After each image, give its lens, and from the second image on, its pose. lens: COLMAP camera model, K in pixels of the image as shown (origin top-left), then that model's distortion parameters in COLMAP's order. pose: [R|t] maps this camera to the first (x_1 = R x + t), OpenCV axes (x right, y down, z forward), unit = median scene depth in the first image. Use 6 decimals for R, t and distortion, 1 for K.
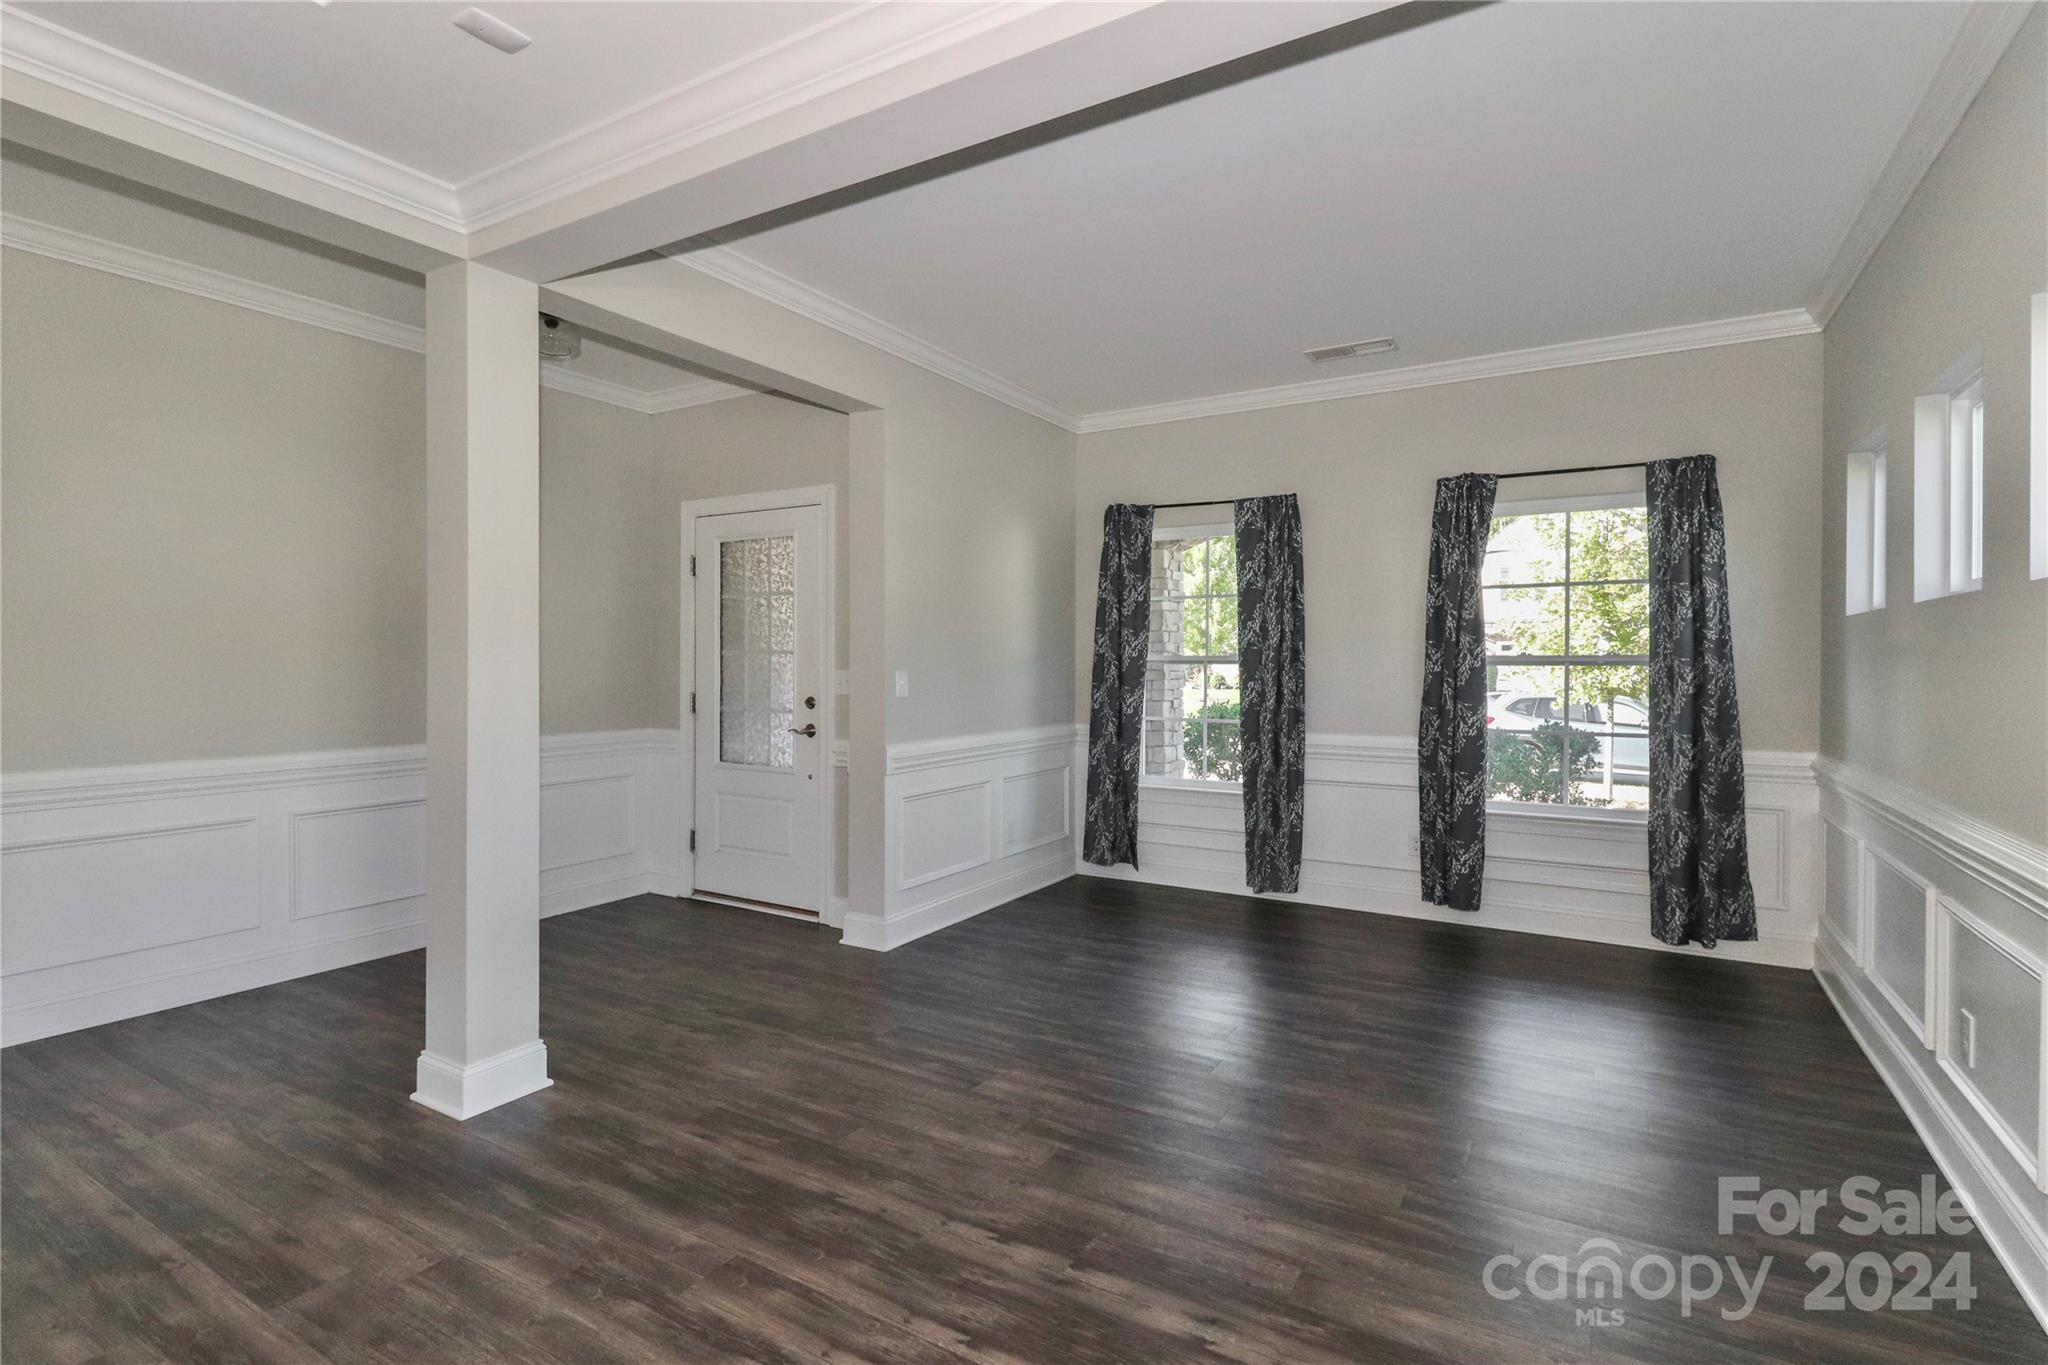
lens RADIAL K [[969.9, 0, 1027.8], [0, 969.9, 667.3], [0, 0, 1]] dist [0.012050, -0.008323]
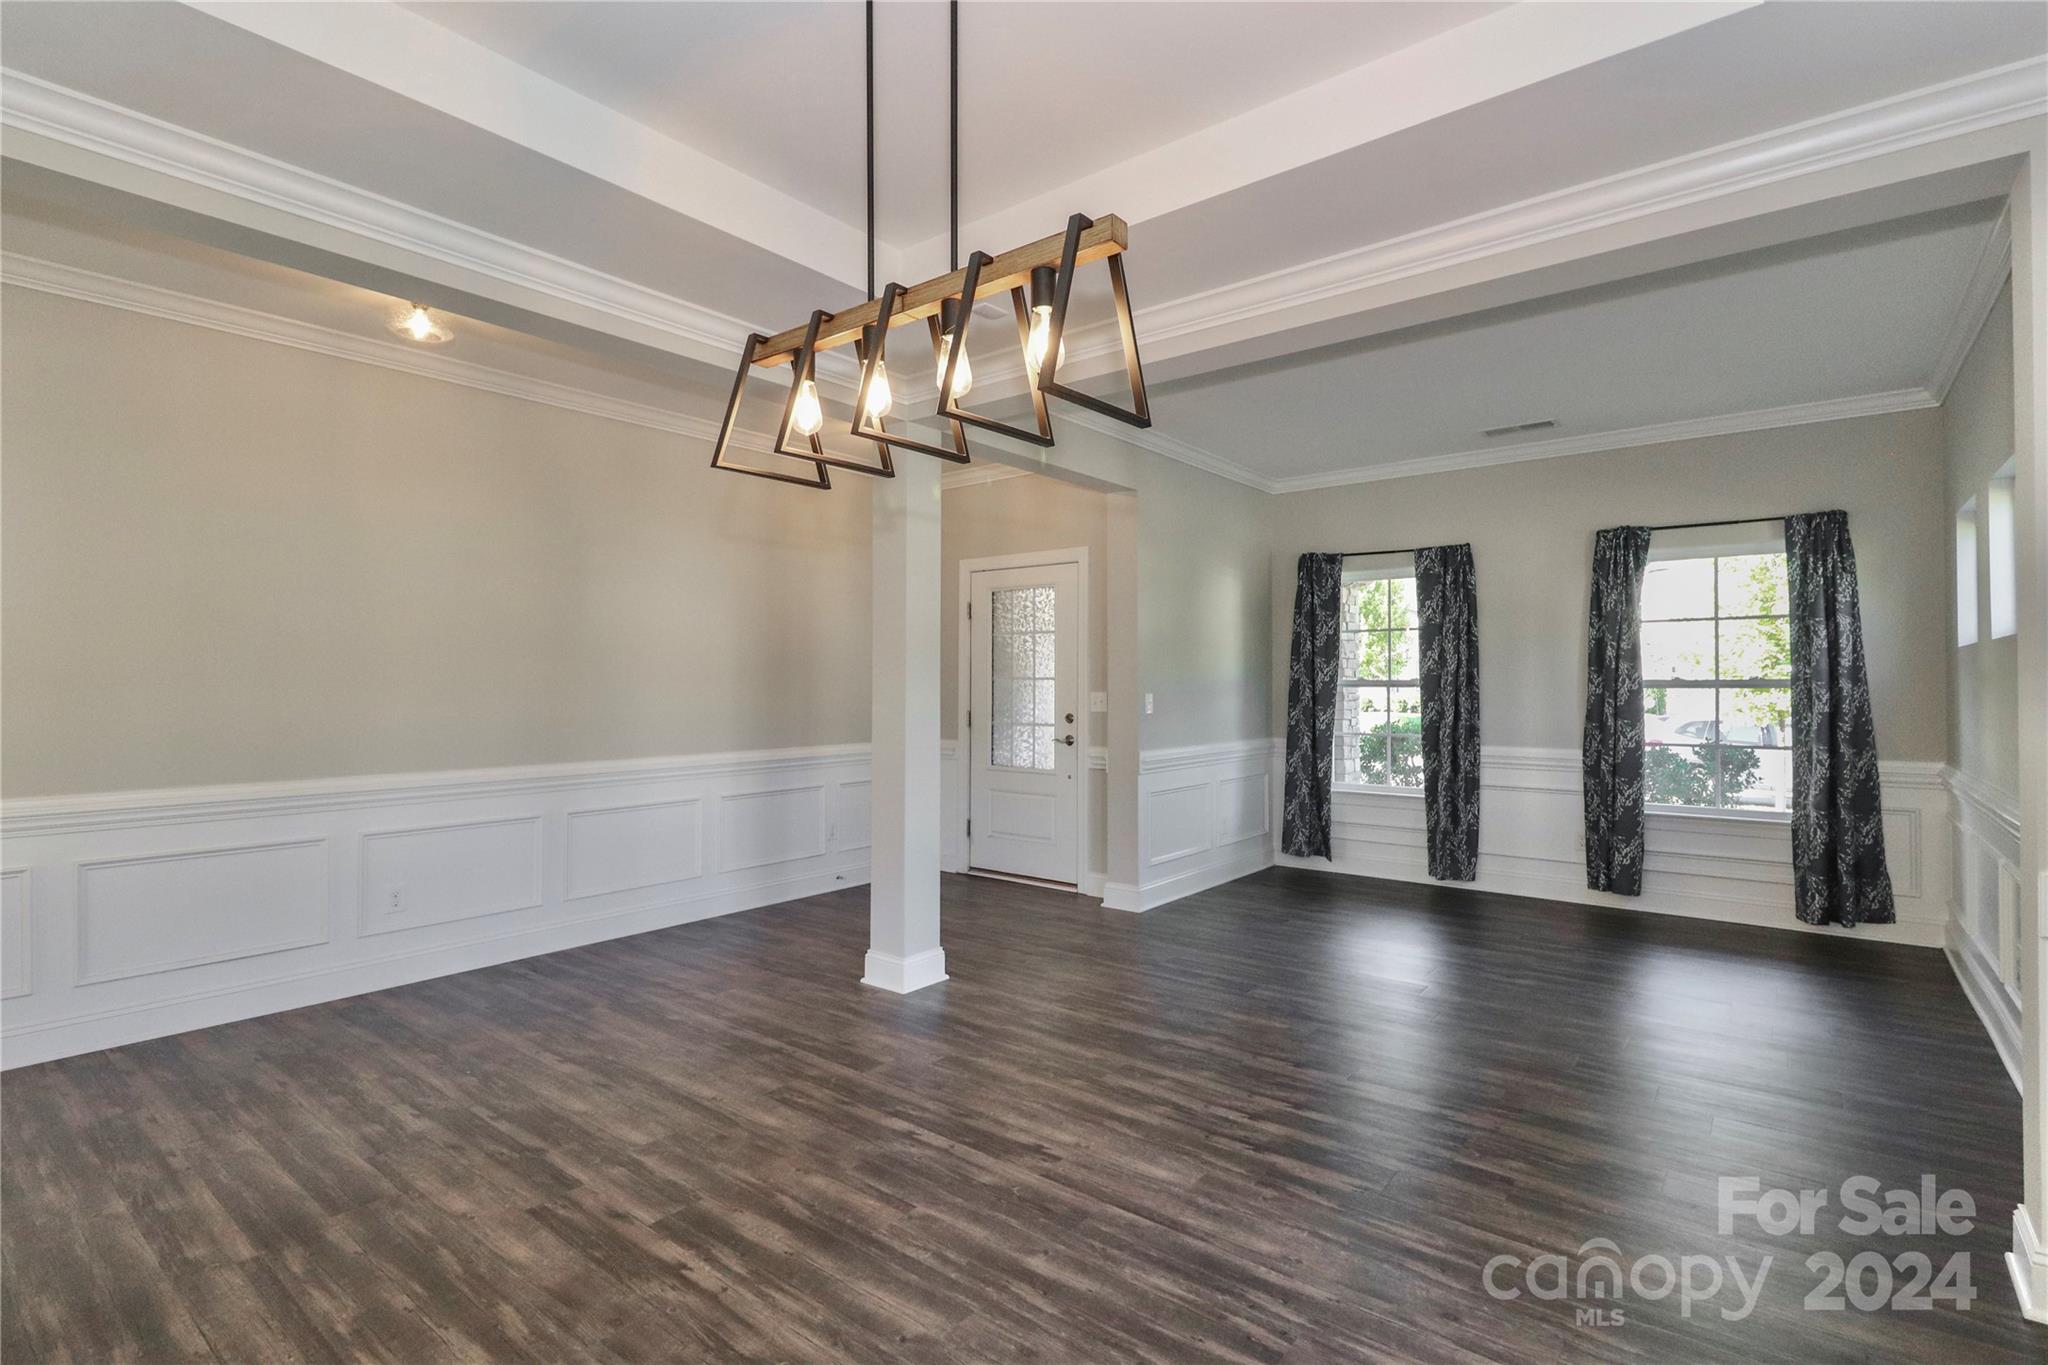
lens RADIAL K [[969.9, 0, 1033.9], [0, 969.9, 670.4], [0, 0, 1]] dist [0.012050, -0.008323]
pose [[0.991776, -0.003782, -0.127929, -0.122051], [0.001143, 0.999785, -0.020696, 0.000190], [0.127980, 0.020380, 0.991567, -0.294238]]
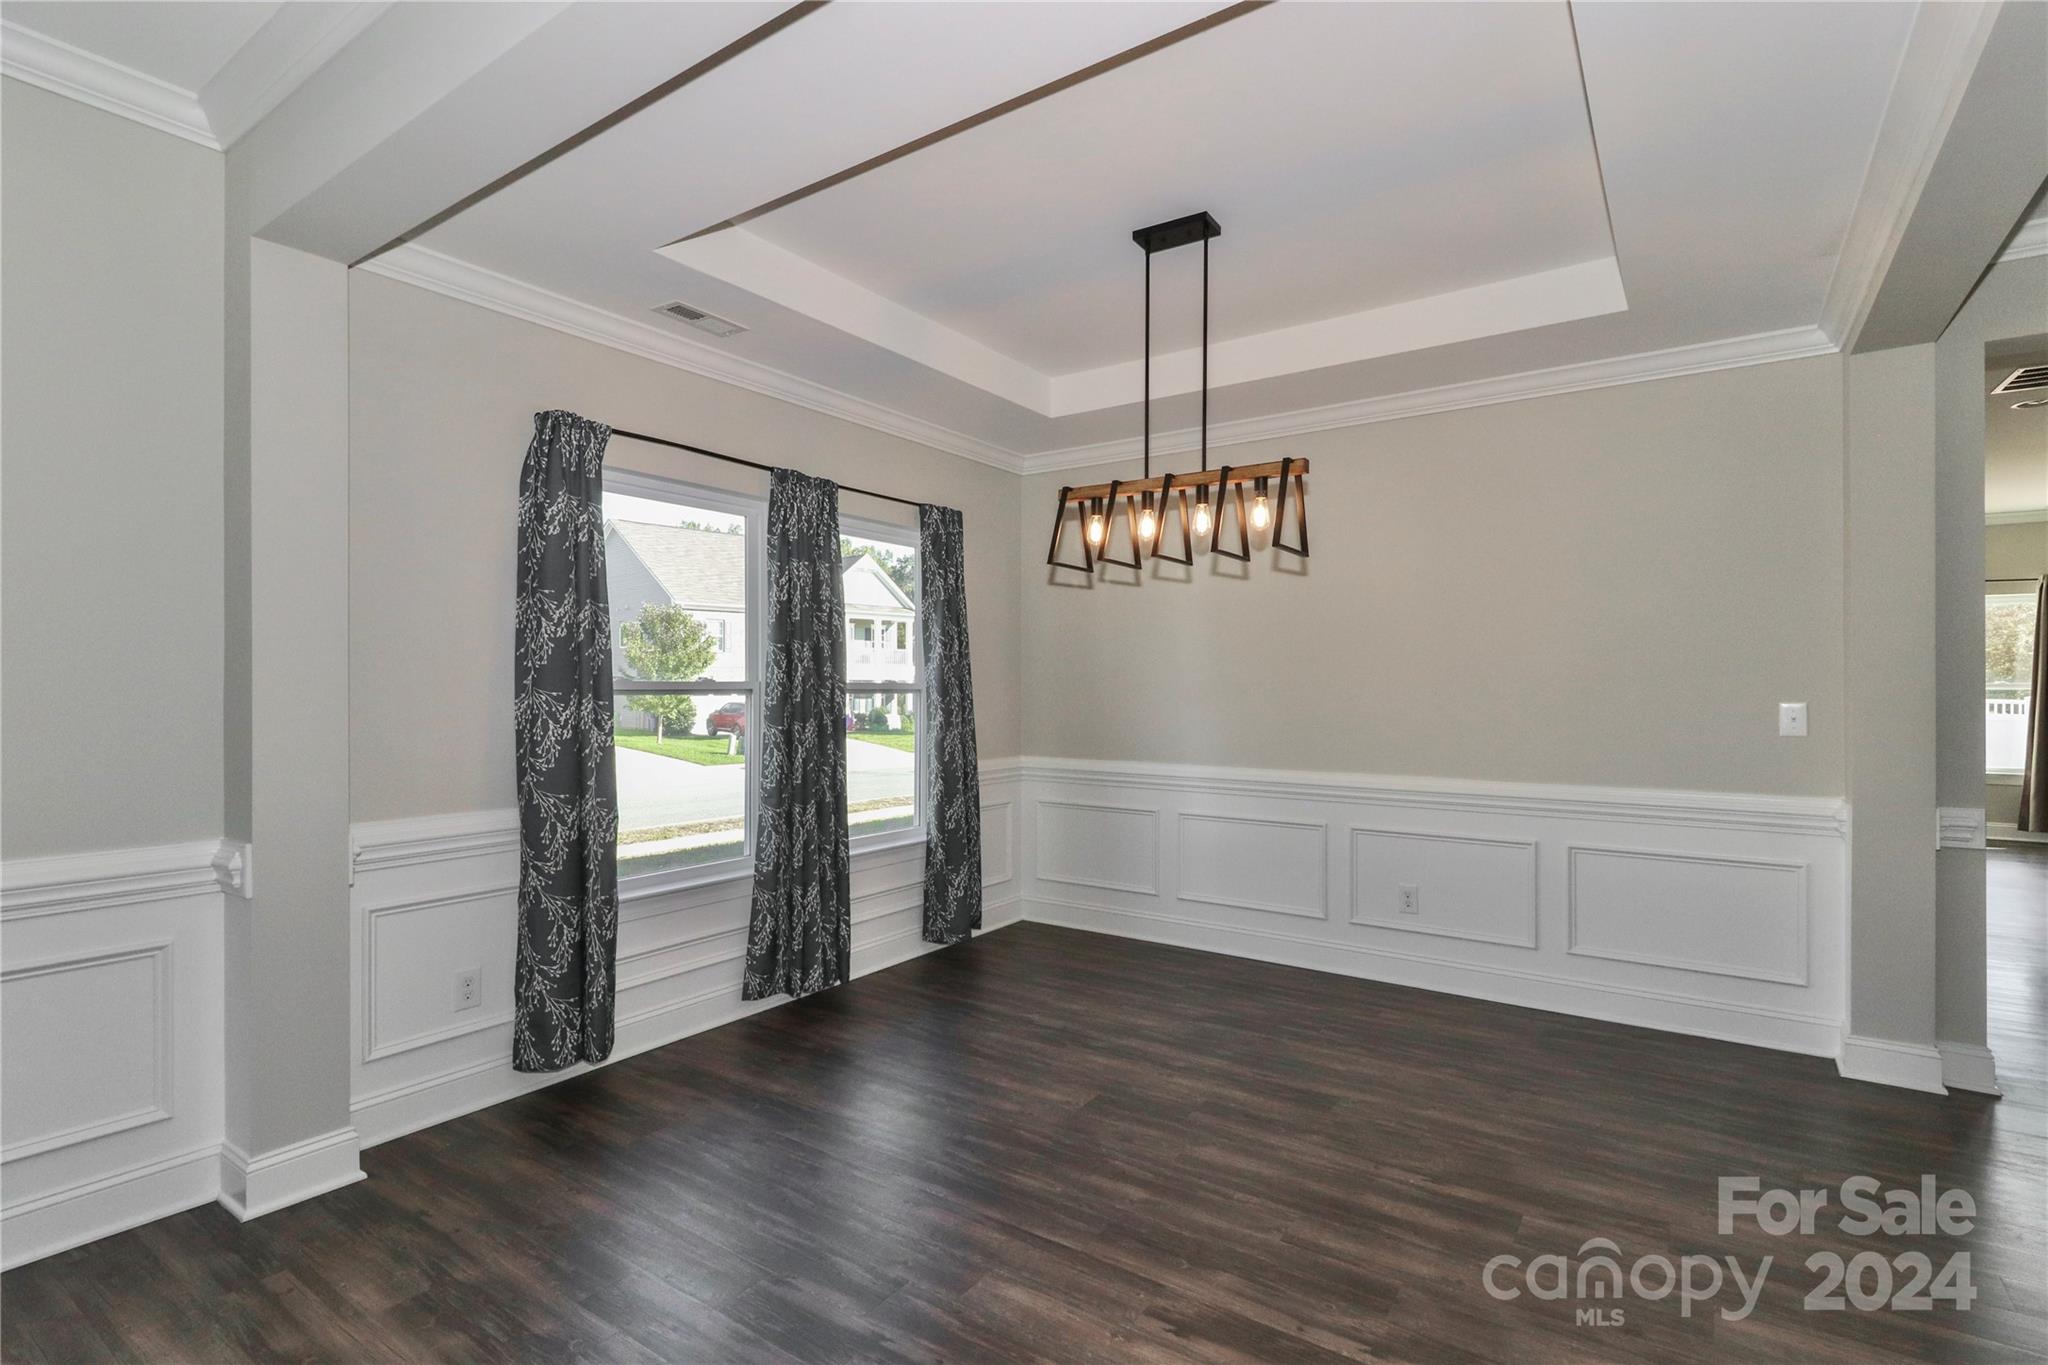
lens RADIAL K [[969.9, 0, 1019.8], [0, 969.9, 682.2], [0, 0, 1]] dist [0.012050, -0.008323]
pose [[-0.997111, 0.000432, 0.075960, -0.161462], [0.000396, 1.000000, -0.000488, -0.007002], [-0.075960, -0.000456, -0.997111, 0.821285]]
